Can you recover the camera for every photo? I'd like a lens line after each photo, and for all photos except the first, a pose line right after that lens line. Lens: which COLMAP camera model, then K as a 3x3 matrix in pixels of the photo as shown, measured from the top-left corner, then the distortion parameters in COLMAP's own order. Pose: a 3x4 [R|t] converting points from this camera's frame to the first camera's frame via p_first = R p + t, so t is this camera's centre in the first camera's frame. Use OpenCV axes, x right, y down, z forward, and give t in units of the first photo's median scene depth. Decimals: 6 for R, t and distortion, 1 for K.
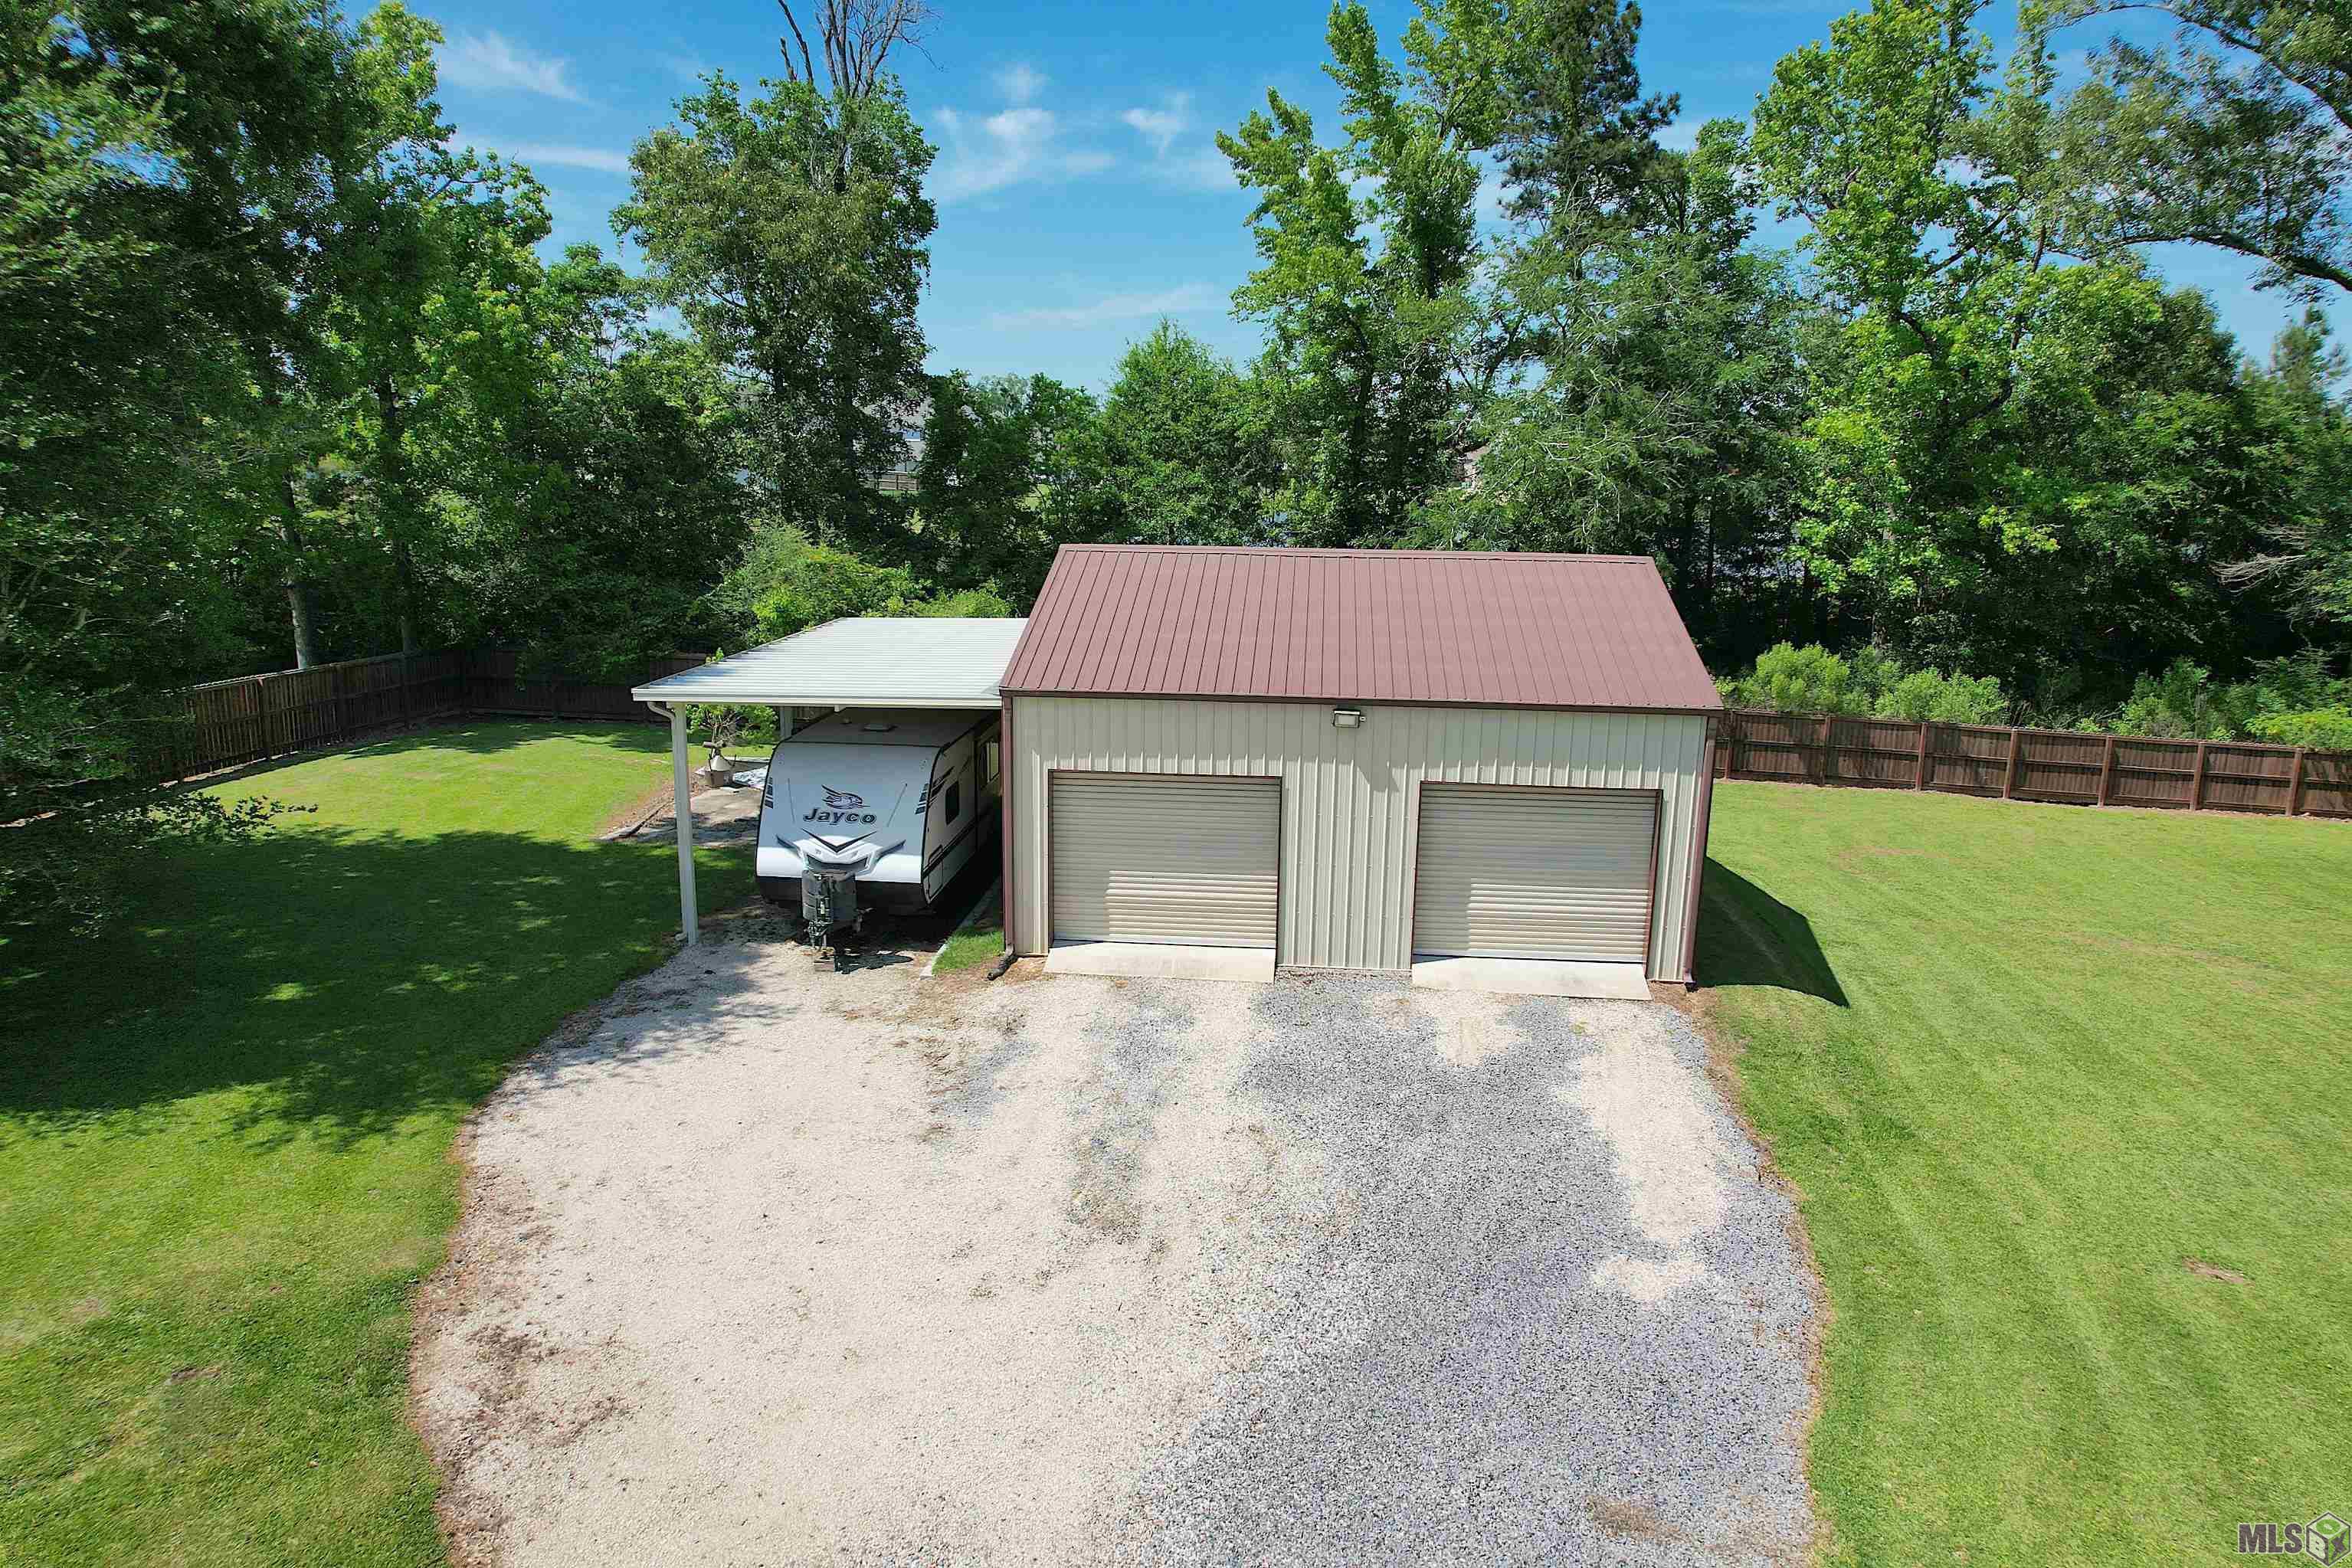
lens RADIAL K [[1497.8, 0, 1179.5], [0, 1497.8, 784.2], [0, 0, 1]] dist [-0.060629, 0.043851]
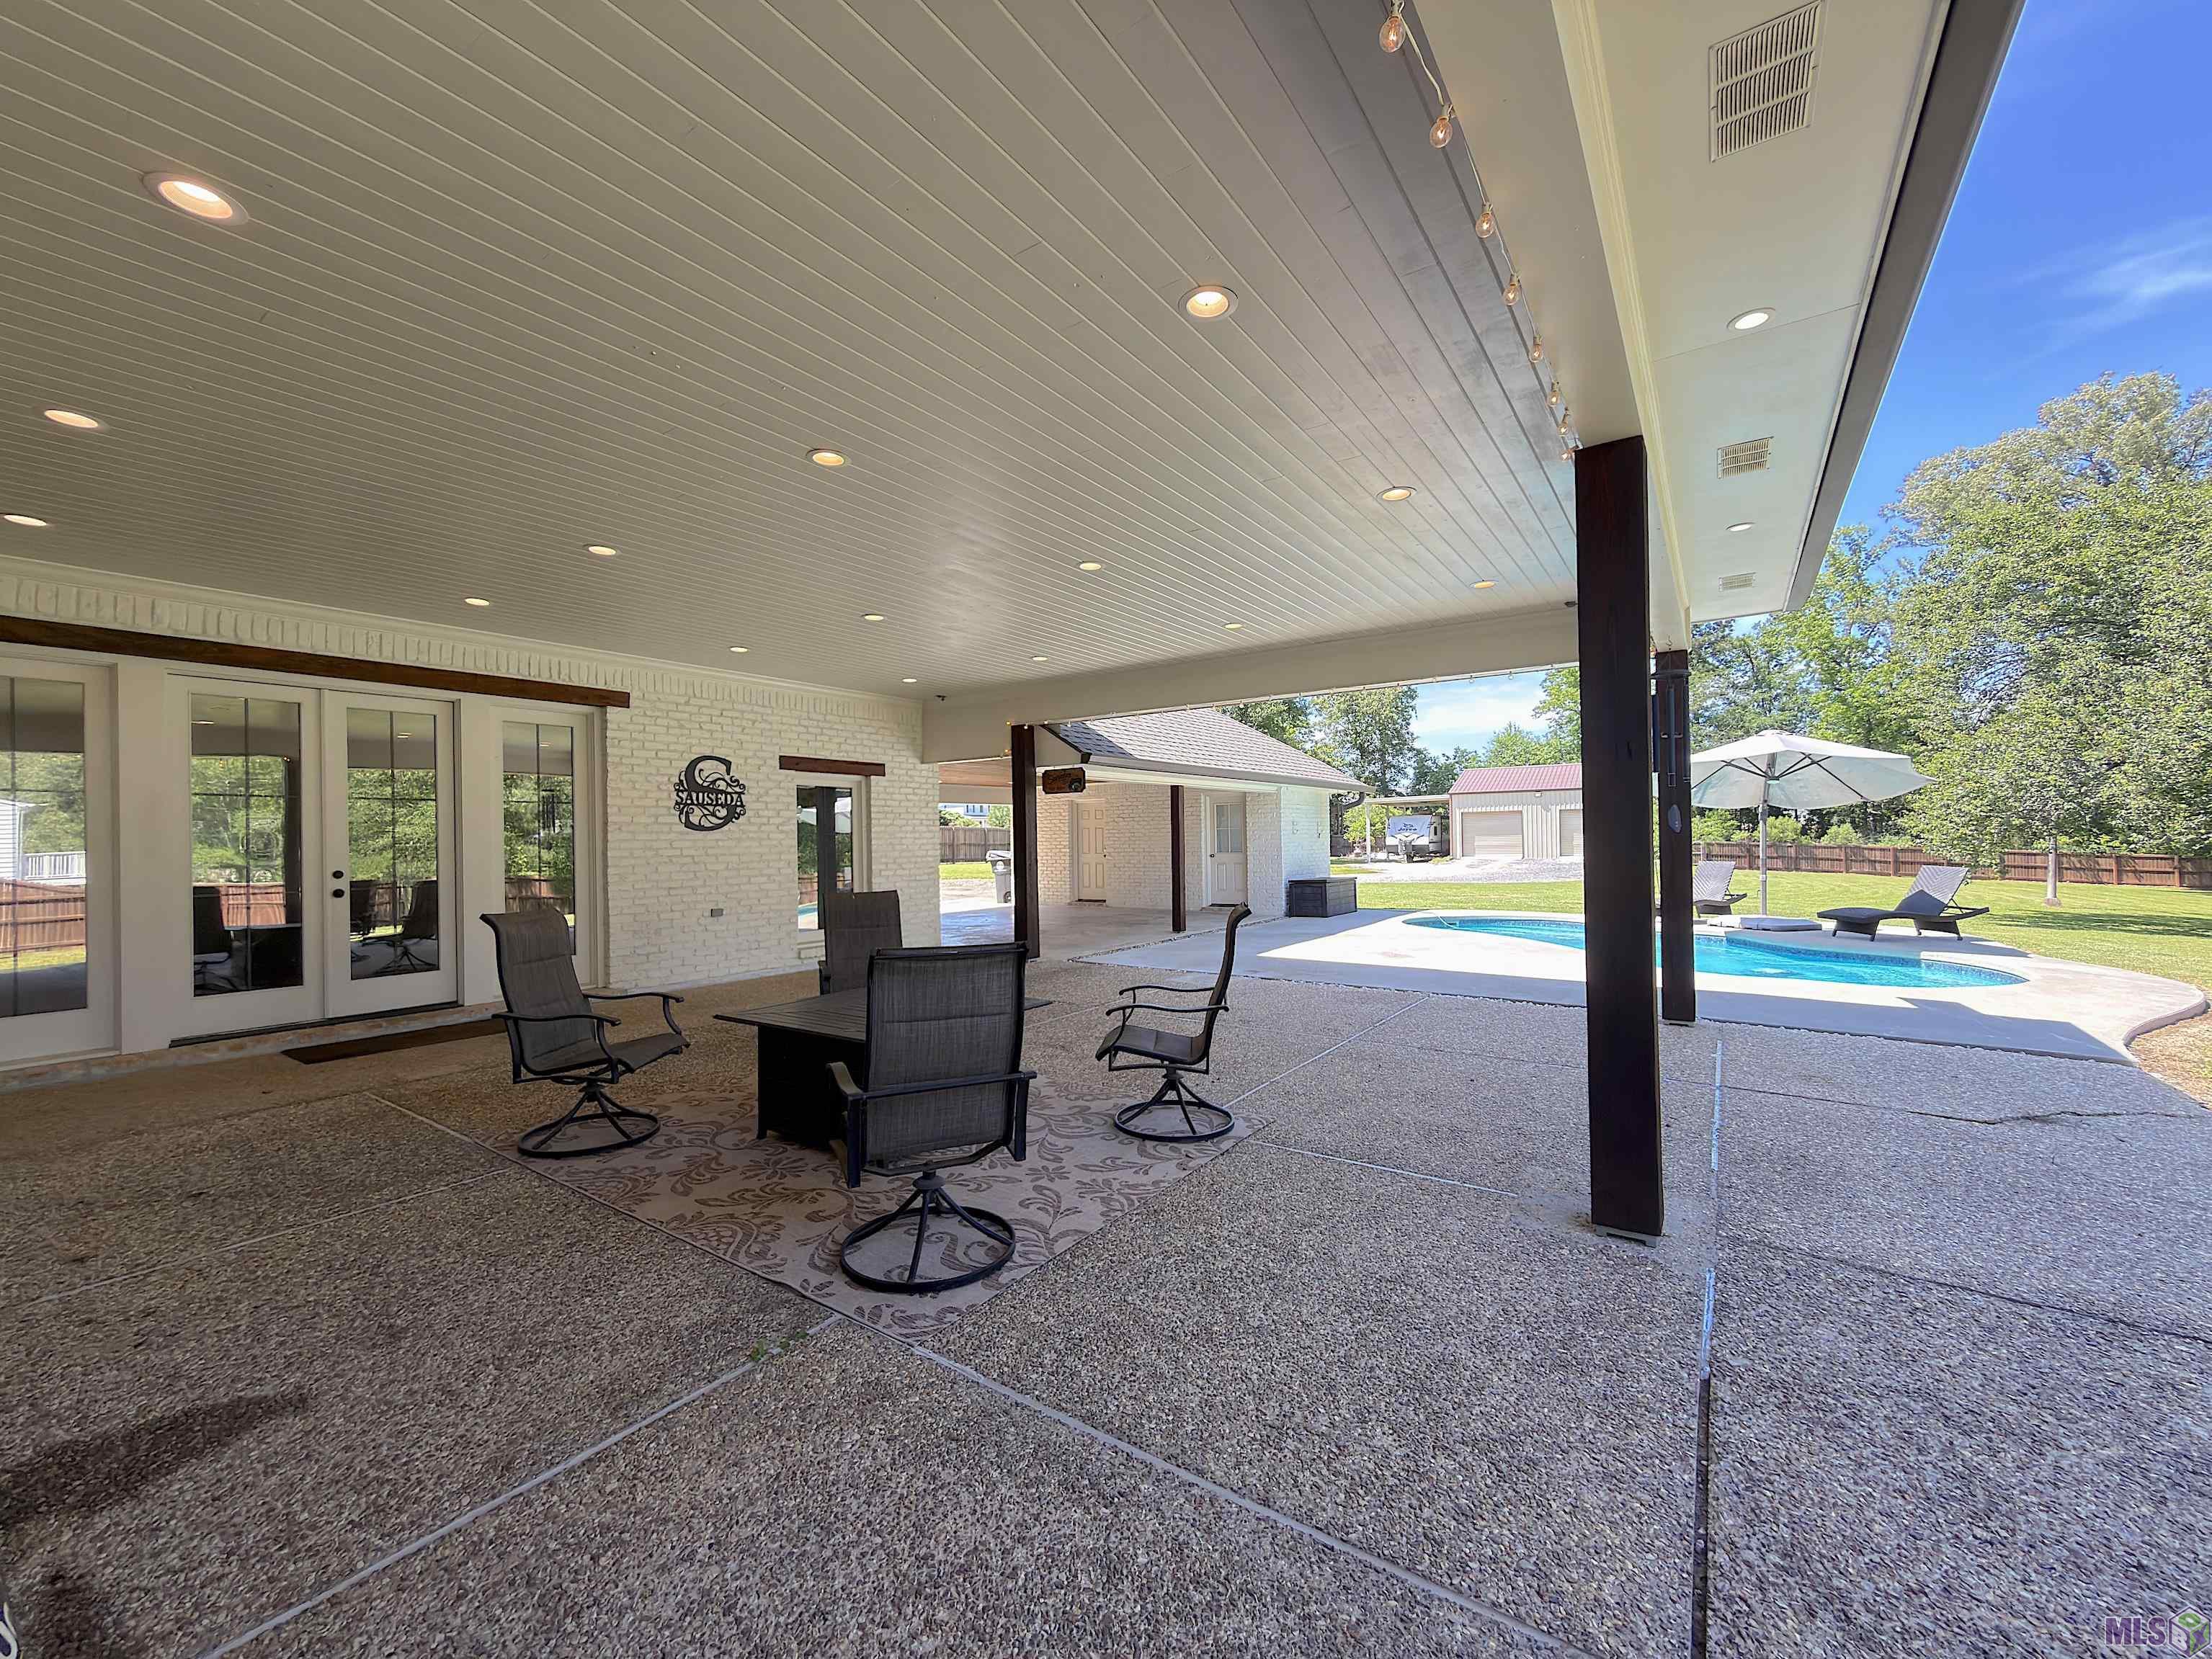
lens RADIAL K [[885.3, 0, 1119.6], [0, 885.3, 838.8], [0, 0, 1]] dist [-0.001621, -0.000267]
pose [[0.896774, -0.026604, -0.441688, 0.061897], [-0.068027, 0.978035, -0.197029, 0.257943], [0.437228, 0.206737, 0.875266, -0.657933]]
